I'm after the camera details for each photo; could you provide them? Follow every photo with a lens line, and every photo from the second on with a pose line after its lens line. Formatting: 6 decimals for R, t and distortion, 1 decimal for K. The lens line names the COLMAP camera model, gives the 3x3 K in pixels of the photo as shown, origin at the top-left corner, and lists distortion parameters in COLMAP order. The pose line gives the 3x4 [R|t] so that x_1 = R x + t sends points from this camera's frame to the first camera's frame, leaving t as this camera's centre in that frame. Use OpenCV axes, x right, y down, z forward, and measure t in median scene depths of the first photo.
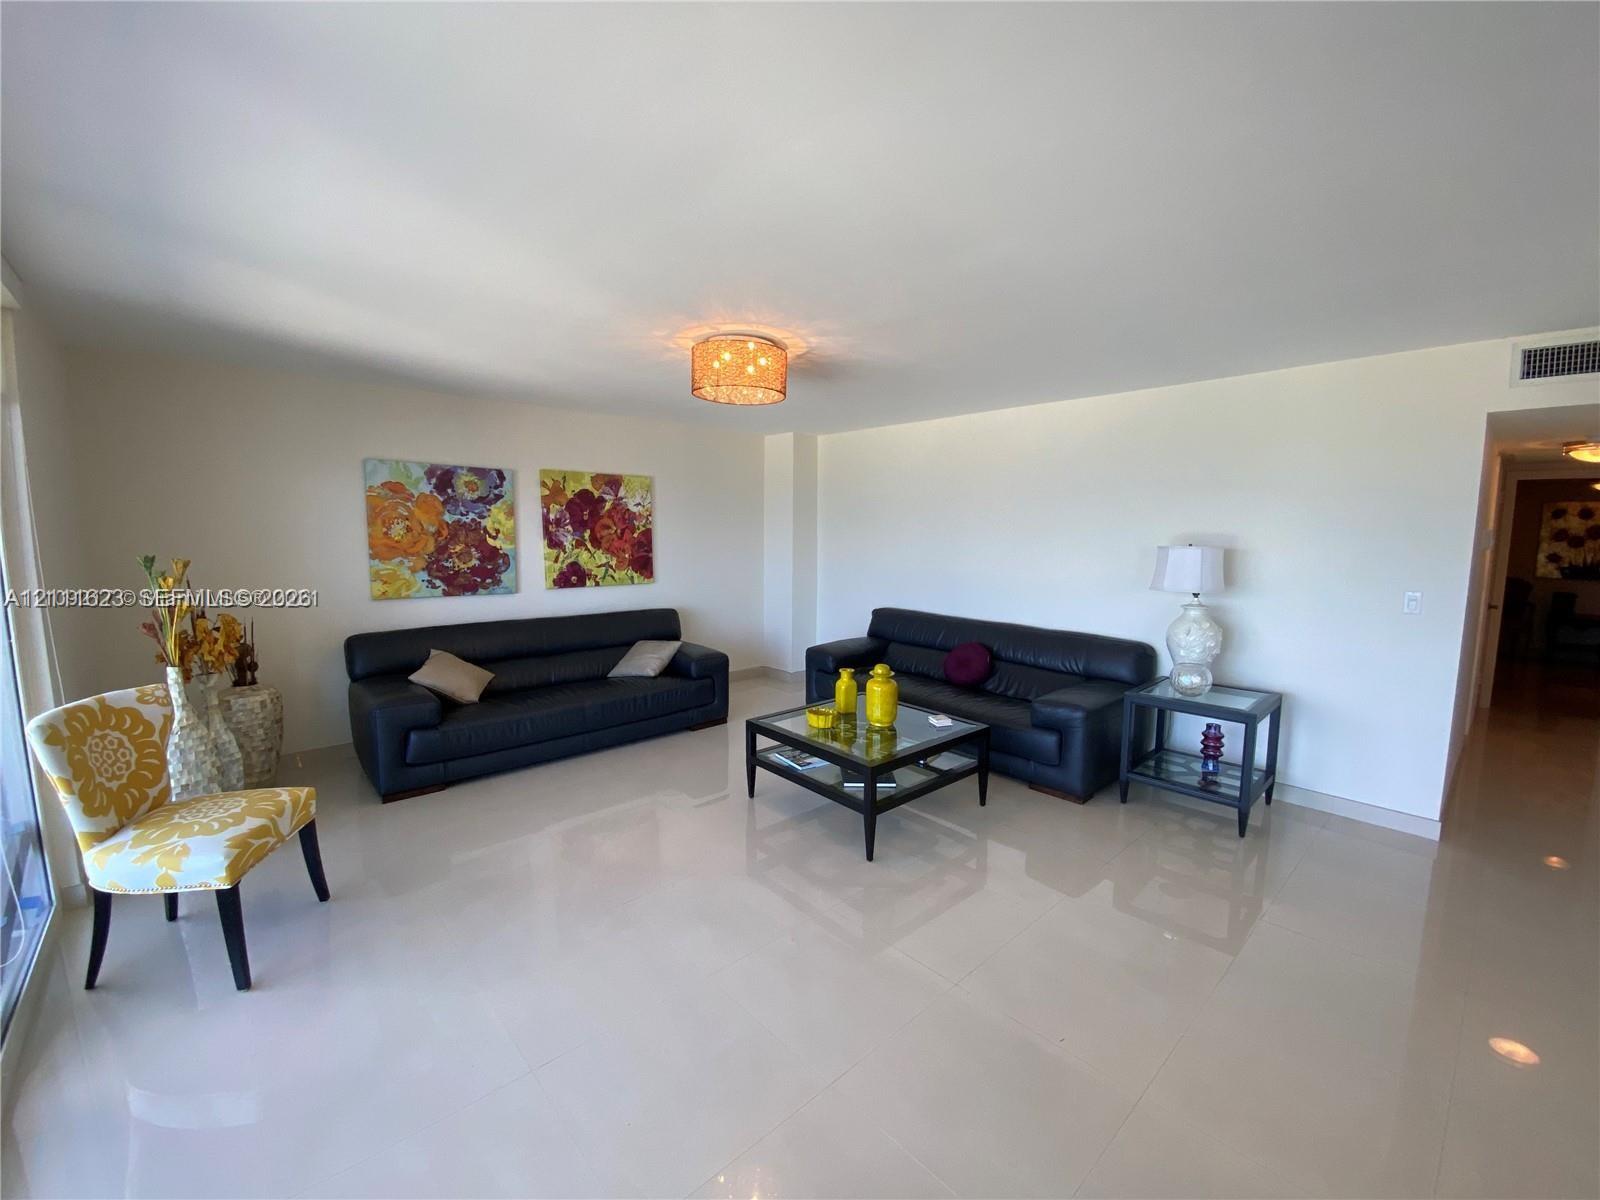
lens RADIAL K [[656.3, 0, 810.5], [0, 656.3, 601.6], [0, 0, 1]] dist [-0.013159, -0.005351]
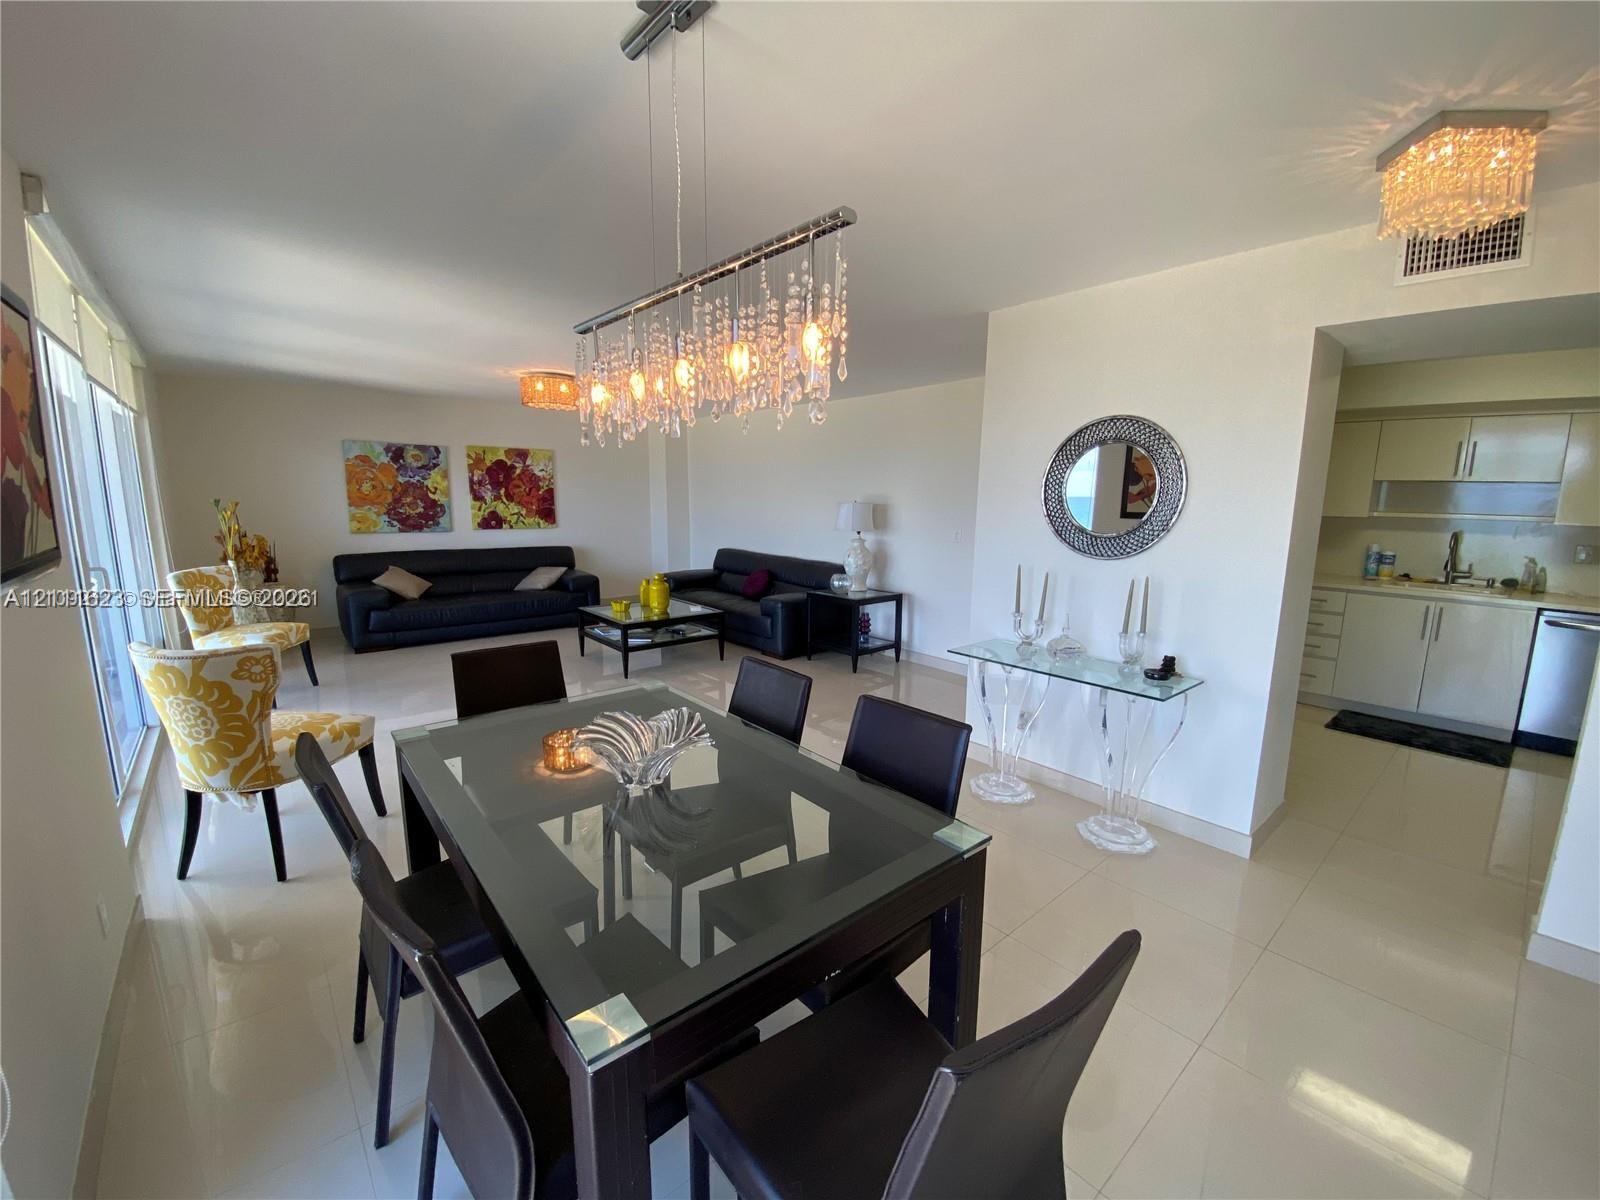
lens RADIAL K [[691.3, 0, 811.9], [0, 691.3, 605.8], [0, 0, 1]] dist [-0.004765, -0.001058]
pose [[0.998693, 0.009523, -0.050223, 0.458469], [-0.007129, 0.998839, 0.047638, 0.077450], [0.050619, -0.047218, 0.997601, -0.530227]]
